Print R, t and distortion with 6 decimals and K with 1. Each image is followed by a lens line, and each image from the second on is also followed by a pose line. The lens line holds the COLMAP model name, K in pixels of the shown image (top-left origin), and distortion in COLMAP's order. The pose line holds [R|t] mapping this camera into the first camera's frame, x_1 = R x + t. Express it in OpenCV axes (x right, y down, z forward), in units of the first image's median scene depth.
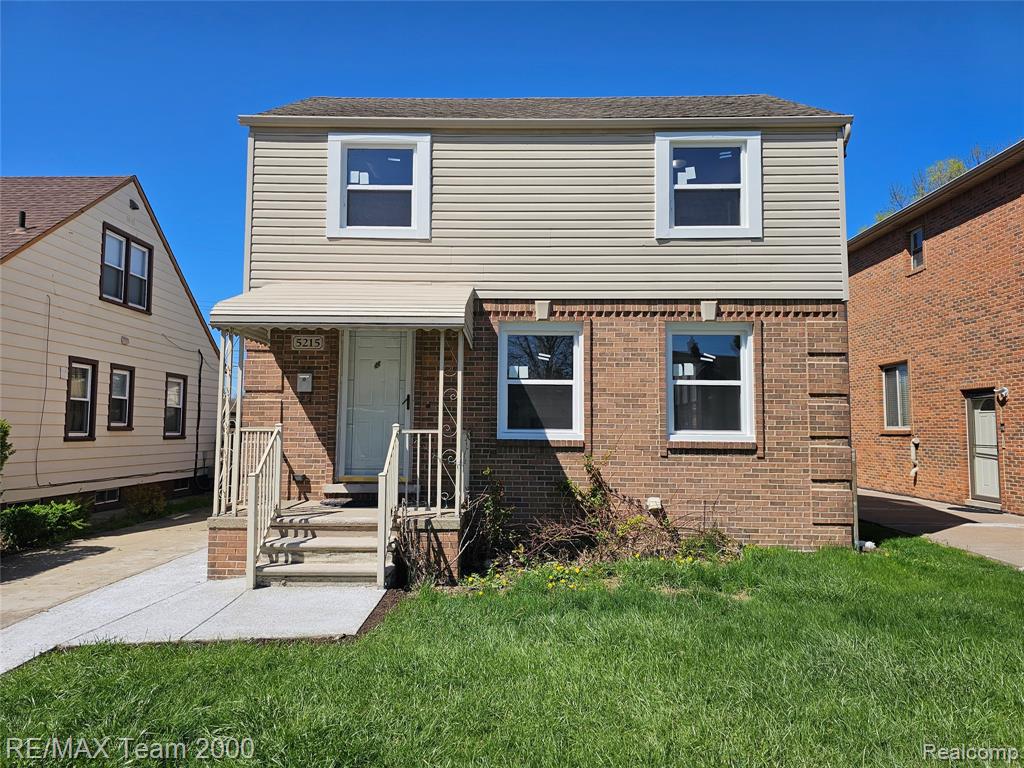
lens RADIAL K [[677.4, 0, 504.3], [0, 677.4, 382.5], [0, 0, 1]] dist [0.068211, -0.007586]
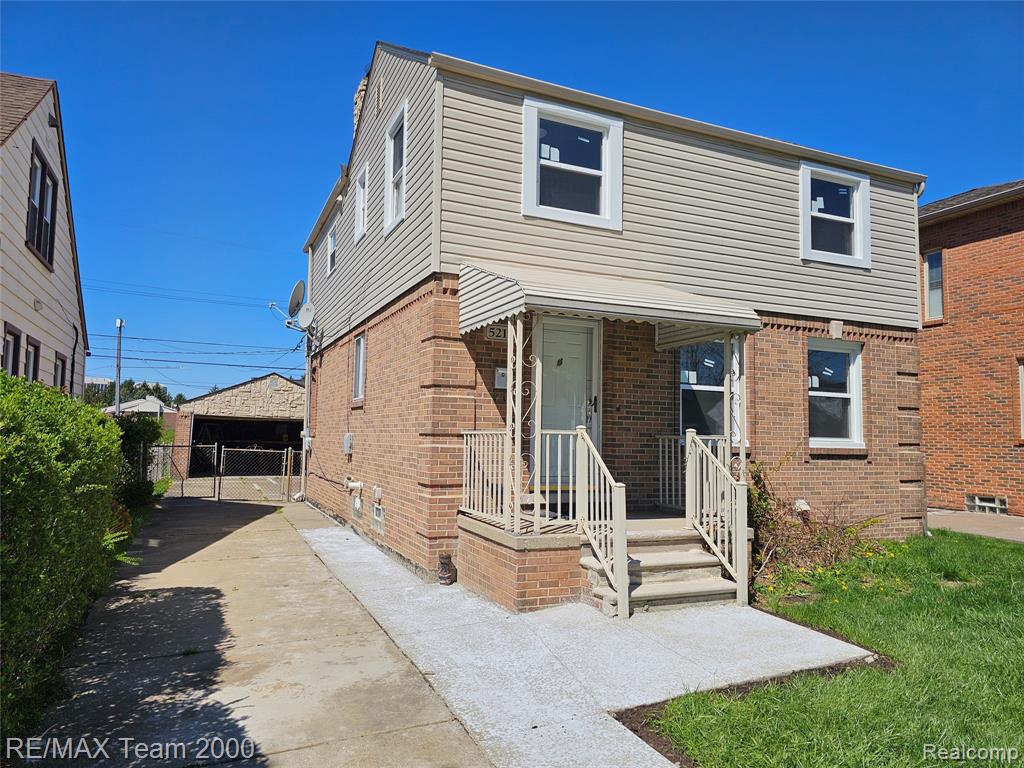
lens RADIAL K [[677.4, 0, 508.6], [0, 677.4, 386.0], [0, 0, 1]] dist [0.068211, -0.007586]
pose [[0.904609, 0.039693, 0.424391, -0.647801], [-0.038681, 0.999191, -0.011004, 0.018915], [-0.424485, -0.006461, 0.905412, 0.214510]]
